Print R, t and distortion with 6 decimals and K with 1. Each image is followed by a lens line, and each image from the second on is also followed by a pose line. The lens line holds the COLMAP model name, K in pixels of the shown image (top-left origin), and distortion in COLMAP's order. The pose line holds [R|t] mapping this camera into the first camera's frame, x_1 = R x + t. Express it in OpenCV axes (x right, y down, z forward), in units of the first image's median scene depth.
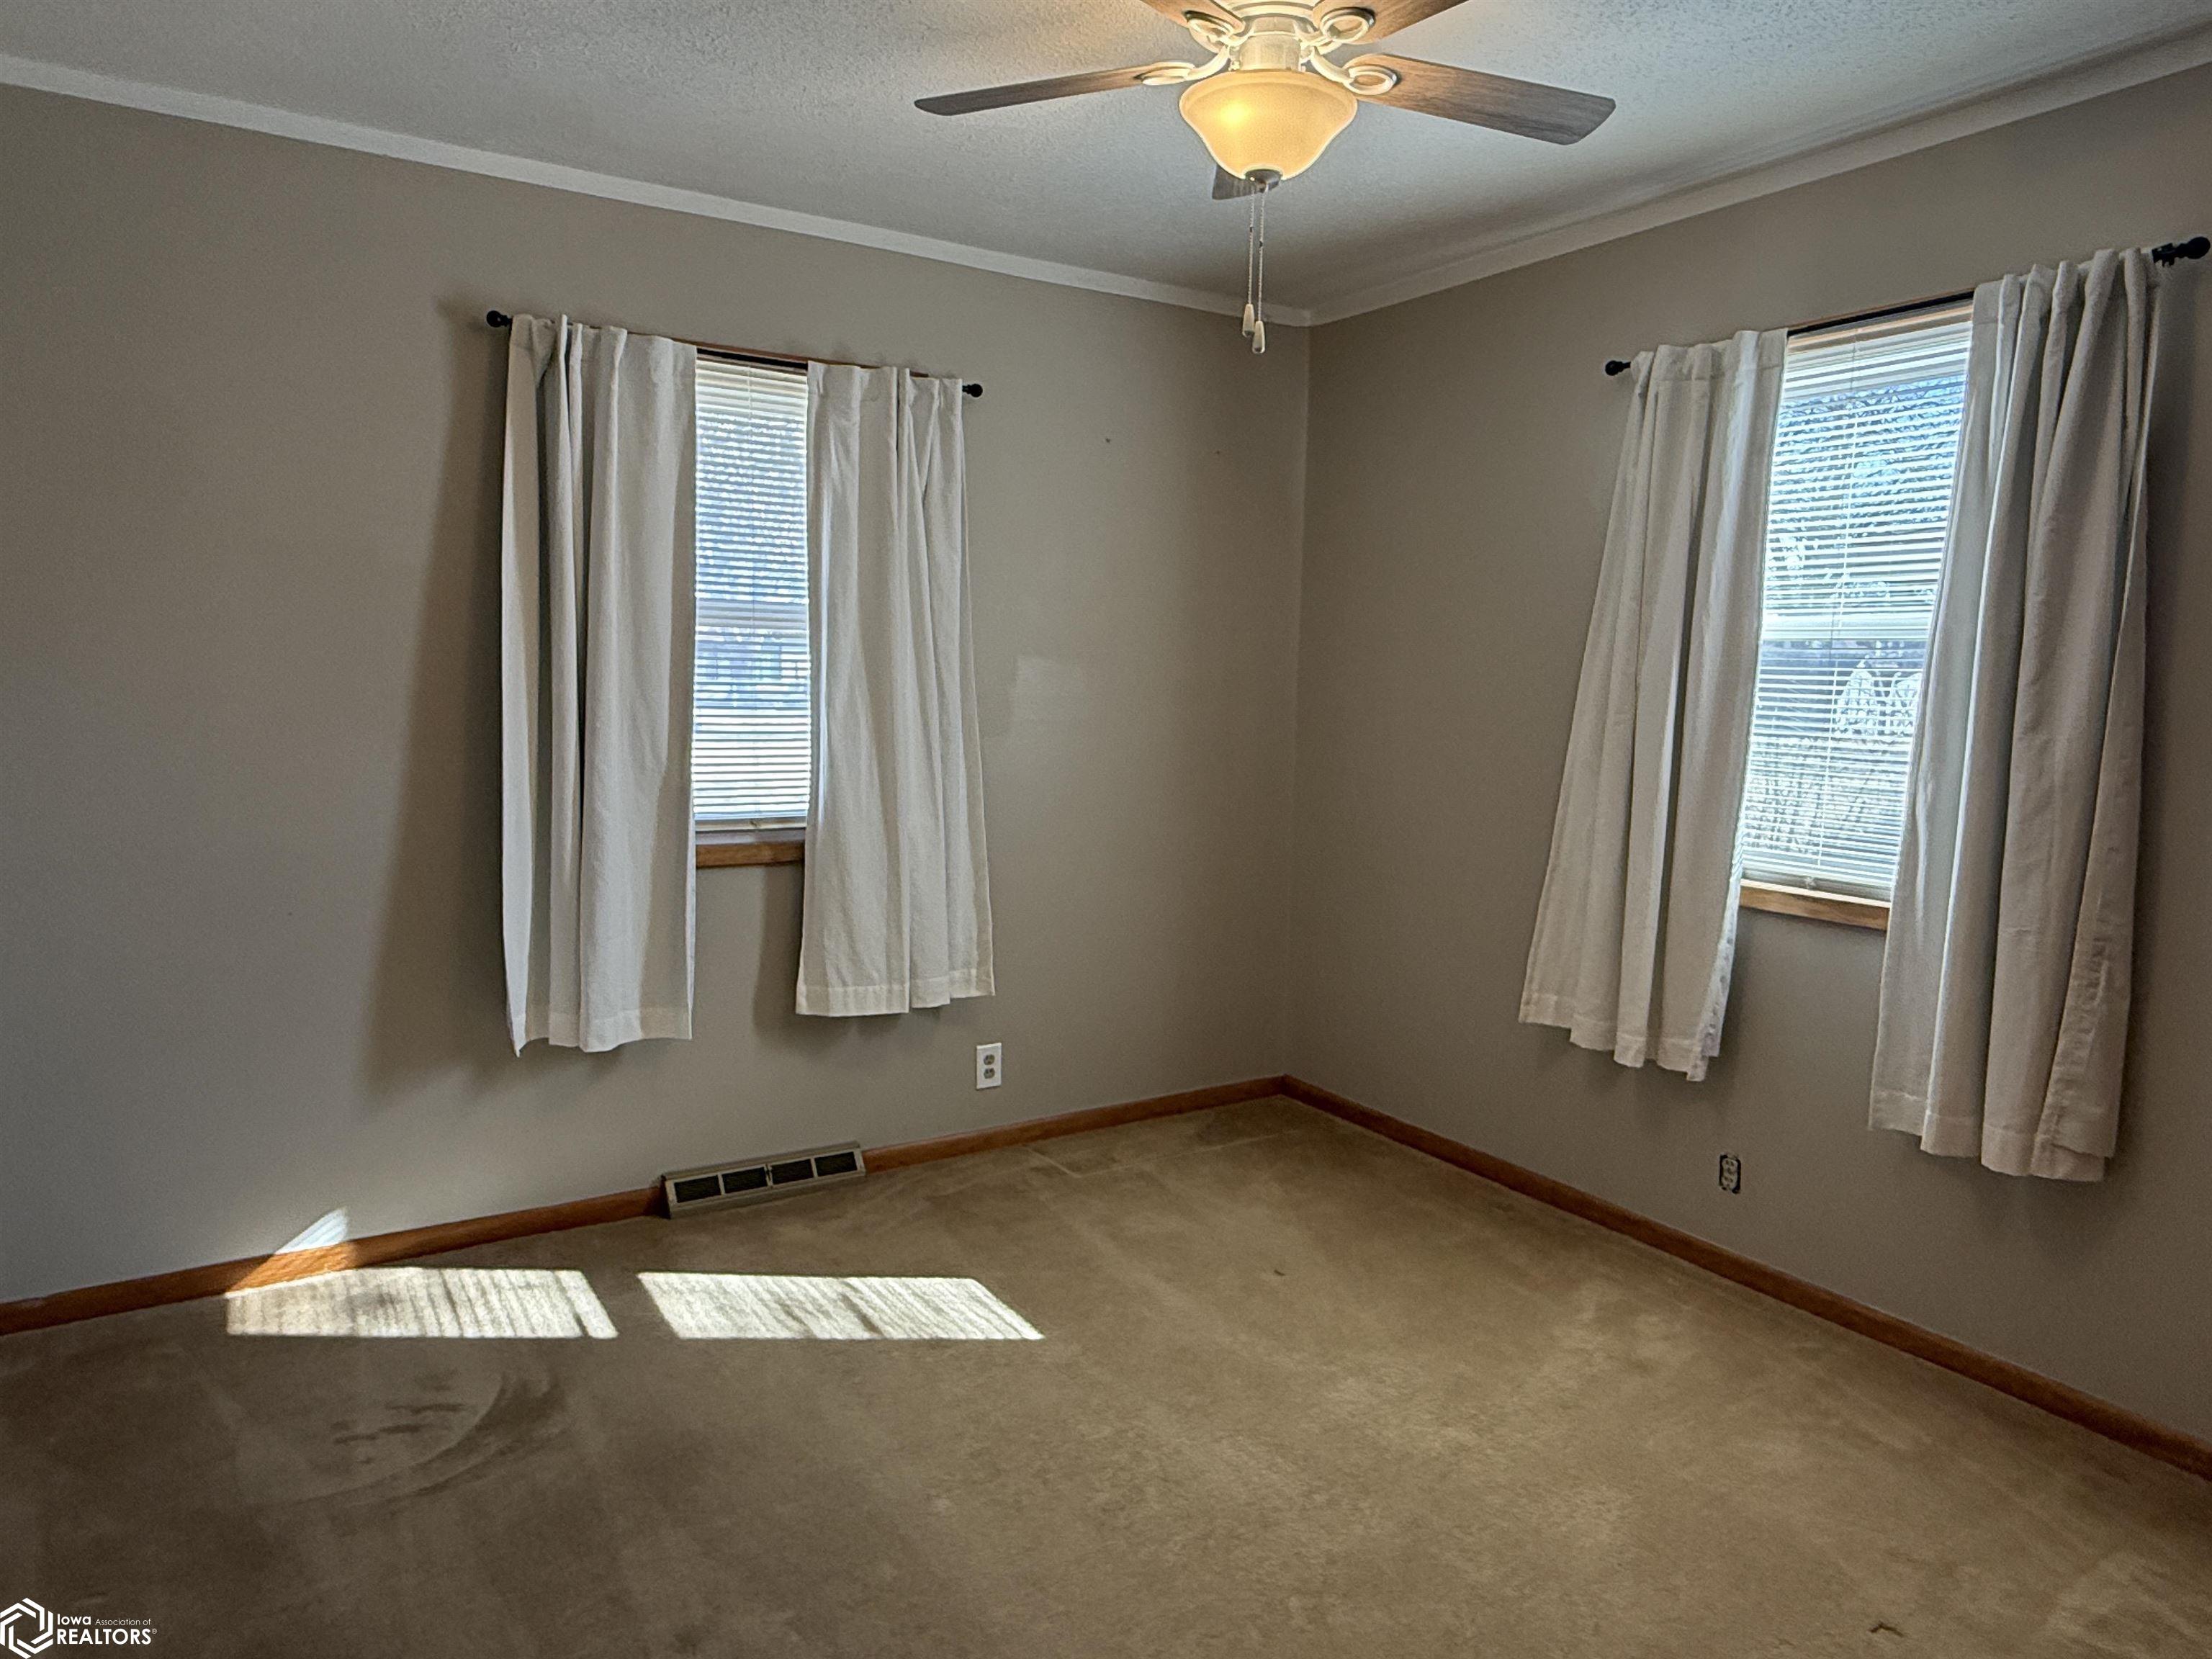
lens RADIAL K [[1338.0, 0, 1109.6], [0, 1338.0, 865.7], [0, 0, 1]] dist [-0.002686, -0.000578]
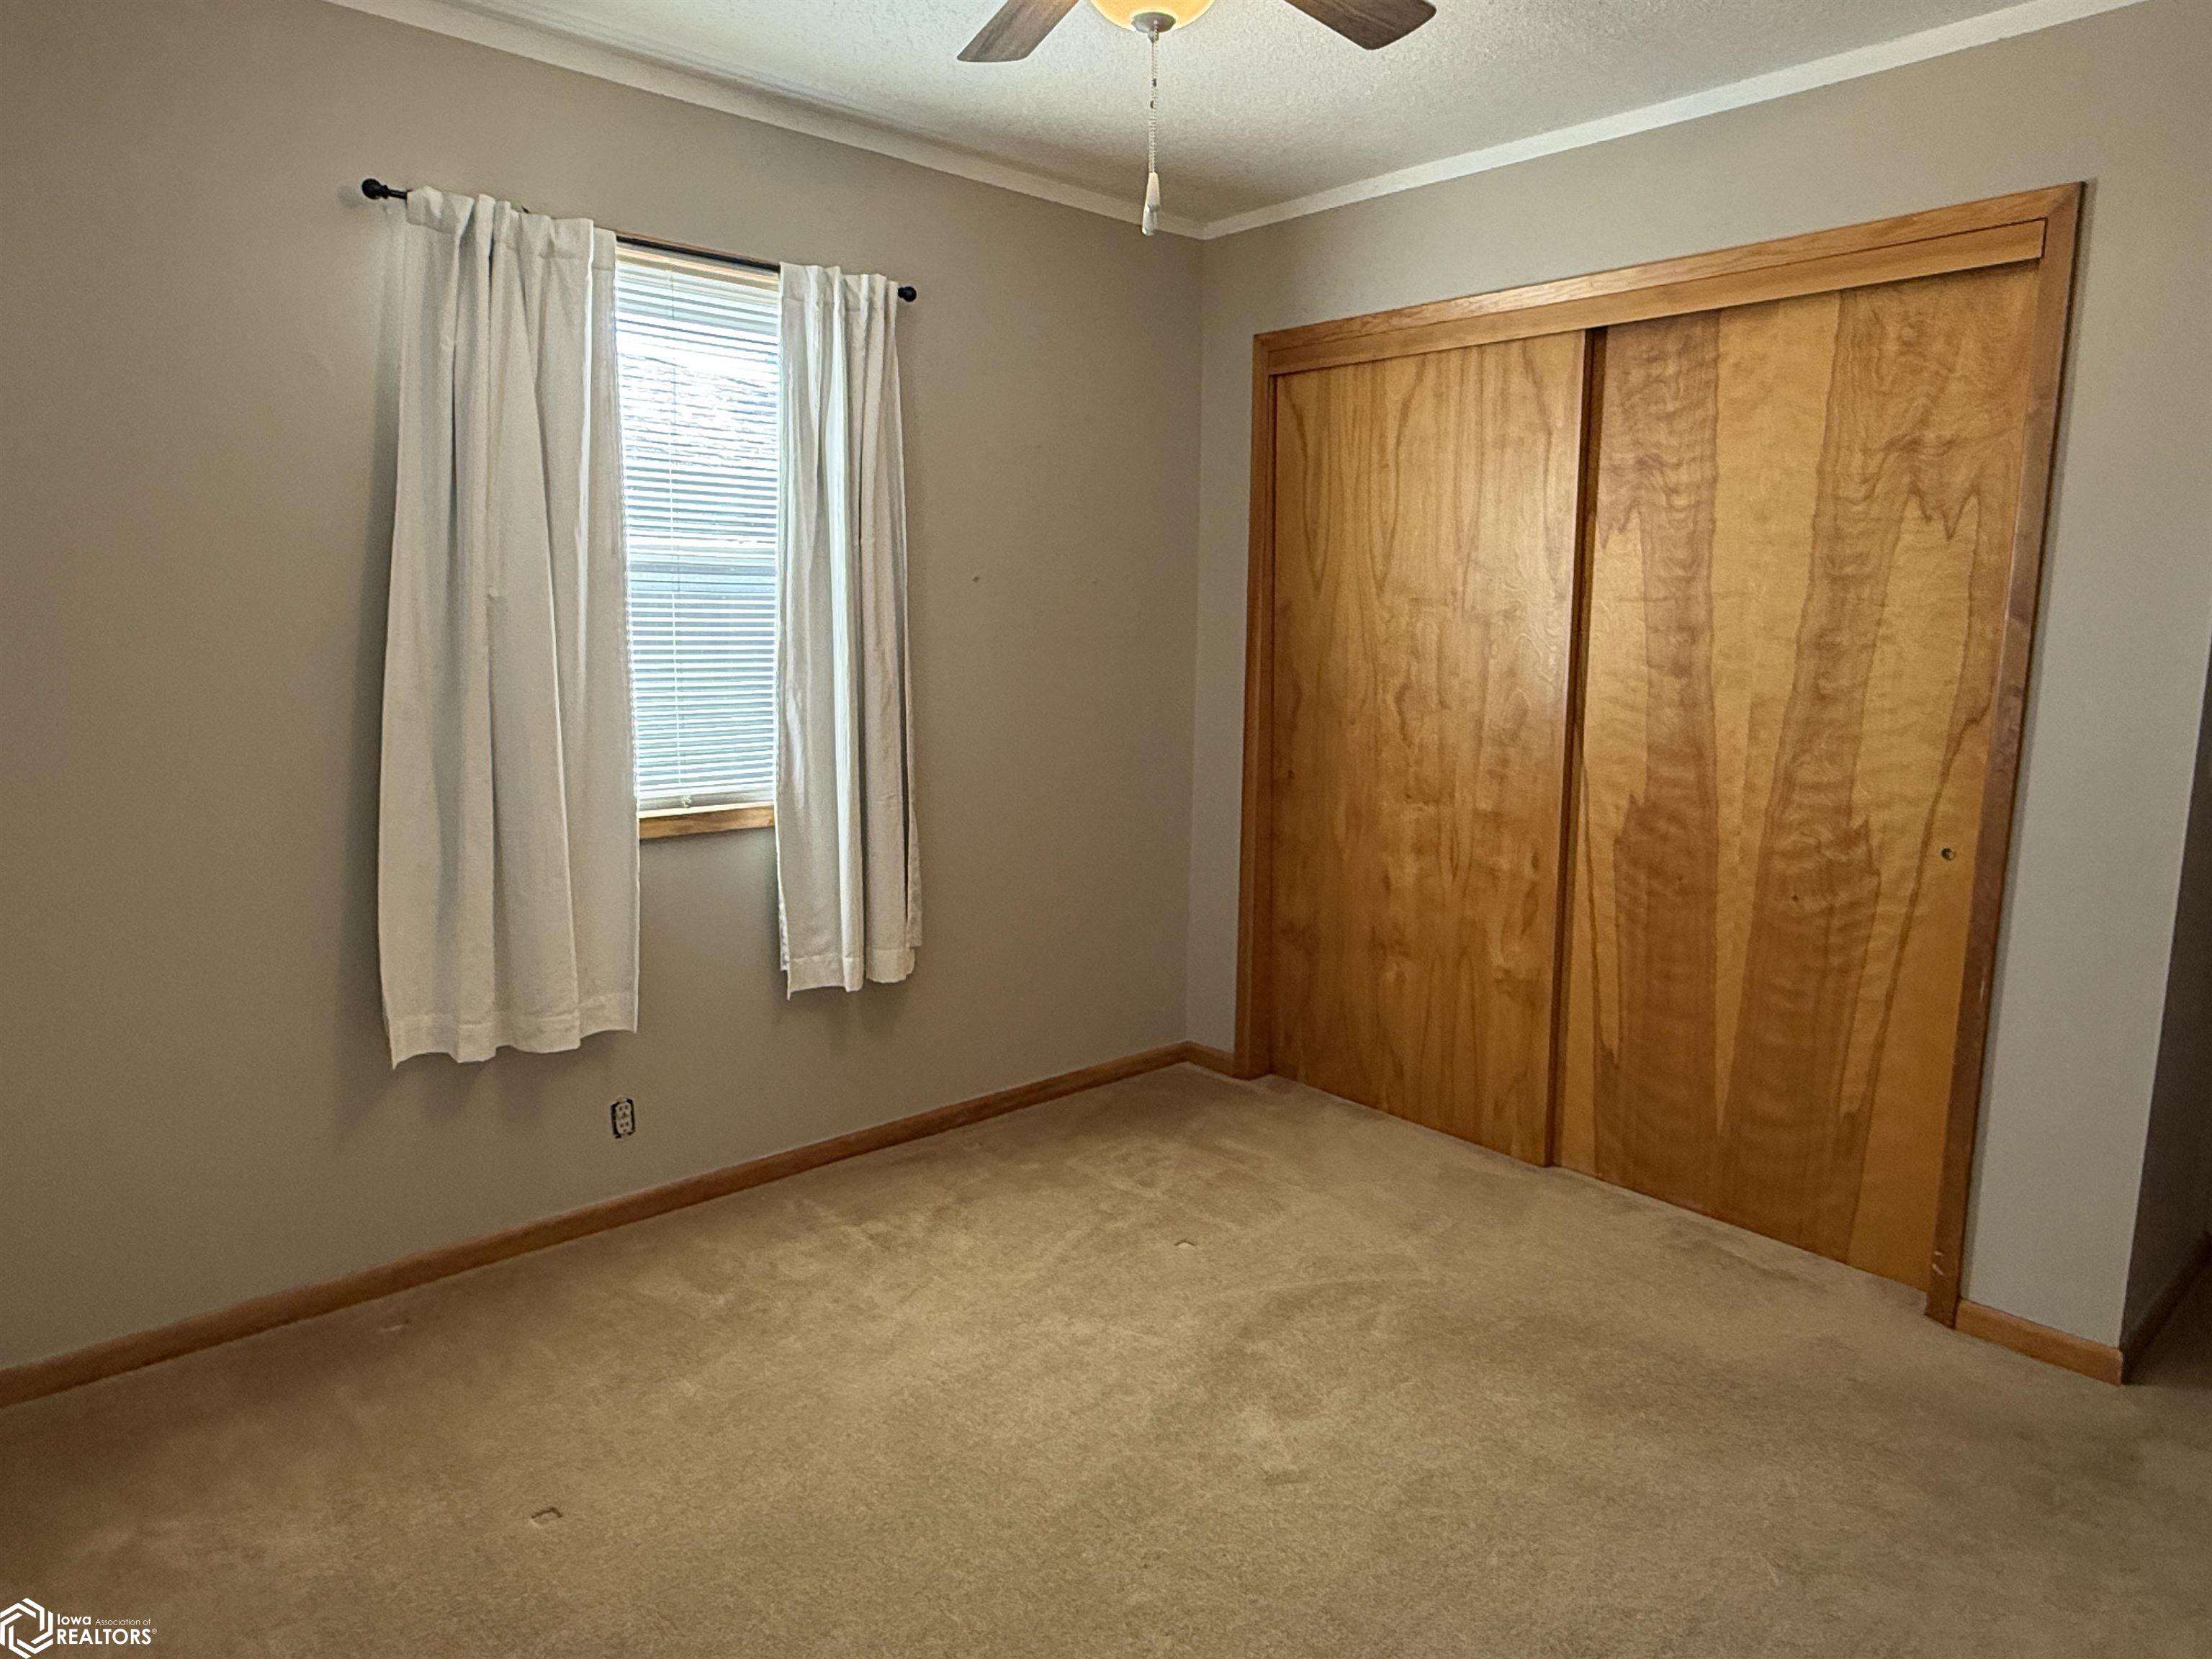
lens RADIAL K [[1379.6, 0, 1091.8], [0, 1379.6, 834.2], [0, 0, 1]] dist [-0.003441, 0.000150]
pose [[-0.148255, -0.181175, 0.972212, -0.591558], [0.124661, 0.971811, 0.200110, -0.144265], [-0.981061, 0.150864, -0.121490, 0.879047]]
